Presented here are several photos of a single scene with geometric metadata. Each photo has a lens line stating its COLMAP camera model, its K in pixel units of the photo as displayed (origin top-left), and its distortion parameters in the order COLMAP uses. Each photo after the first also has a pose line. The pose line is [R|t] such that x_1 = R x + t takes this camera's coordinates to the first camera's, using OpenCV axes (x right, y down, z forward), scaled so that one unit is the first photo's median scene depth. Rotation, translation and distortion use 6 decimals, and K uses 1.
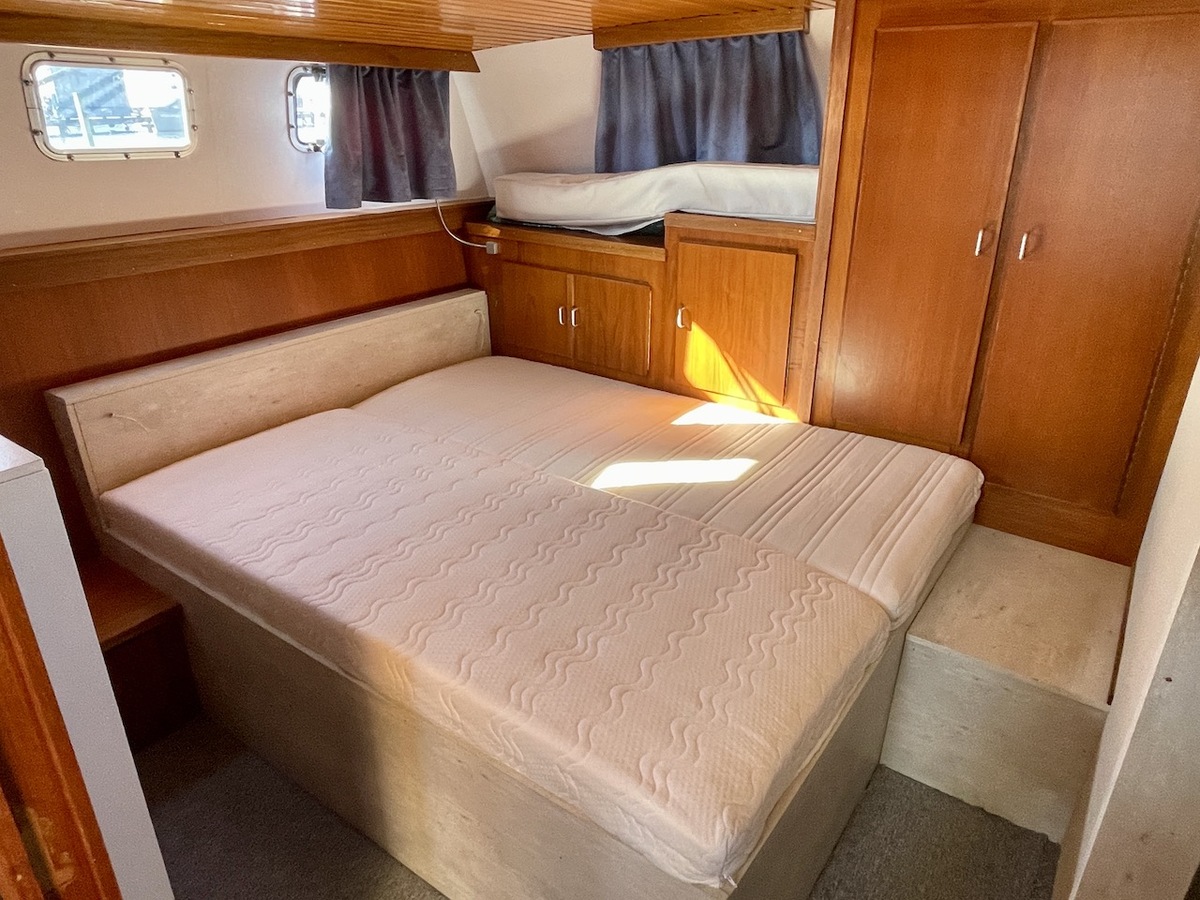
lens RADIAL K [[800.2, 0, 600.0], [0, 800.2, 450.0], [0, 0, 1]] dist [-0.016441, -0.005390]
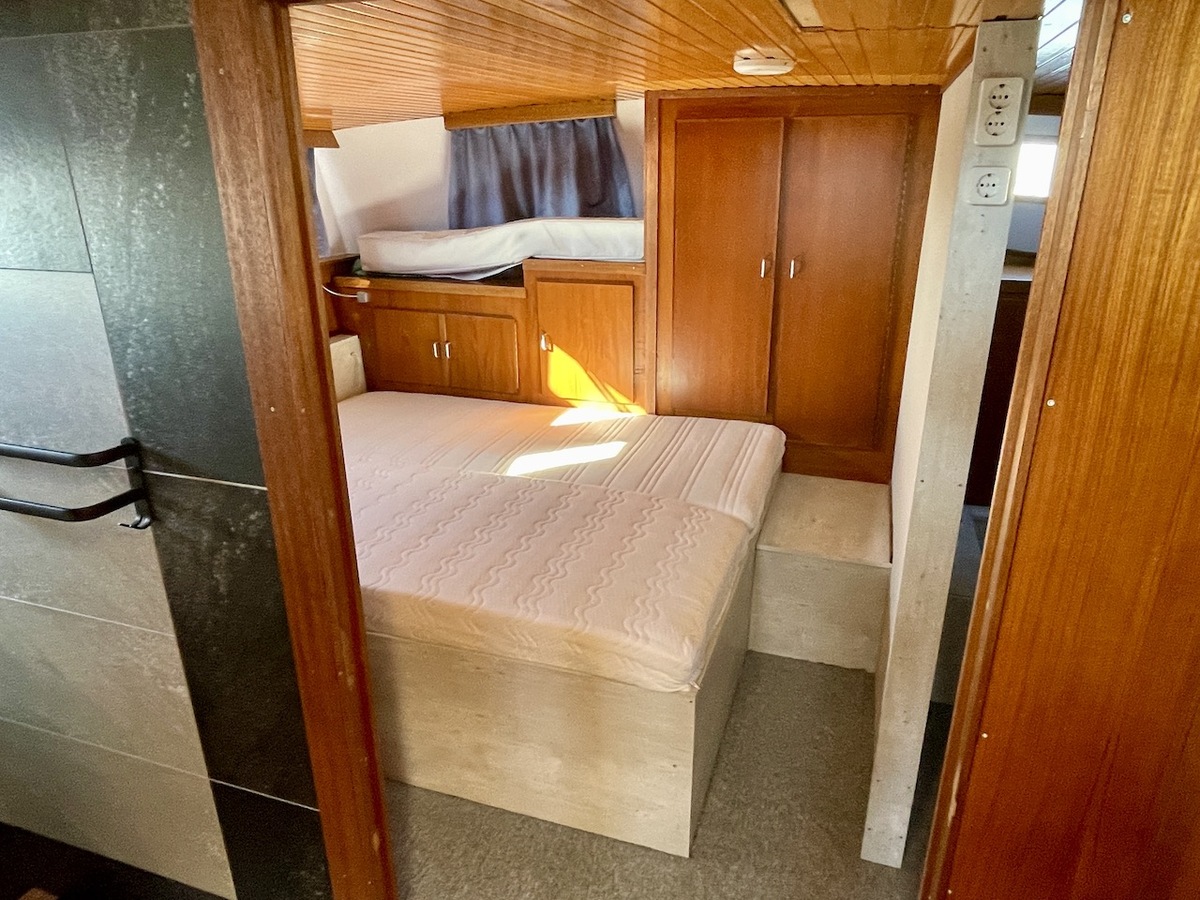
lens RADIAL K [[800.2, 0, 600.0], [0, 800.2, 450.0], [0, 0, 1]] dist [-0.016441, -0.005390]
pose [[0.957453, -0.111473, 0.266190, -0.167450], [0.125531, 0.991424, -0.036335, 0.057546], [-0.259857, 0.068204, 0.963235, -0.209110]]
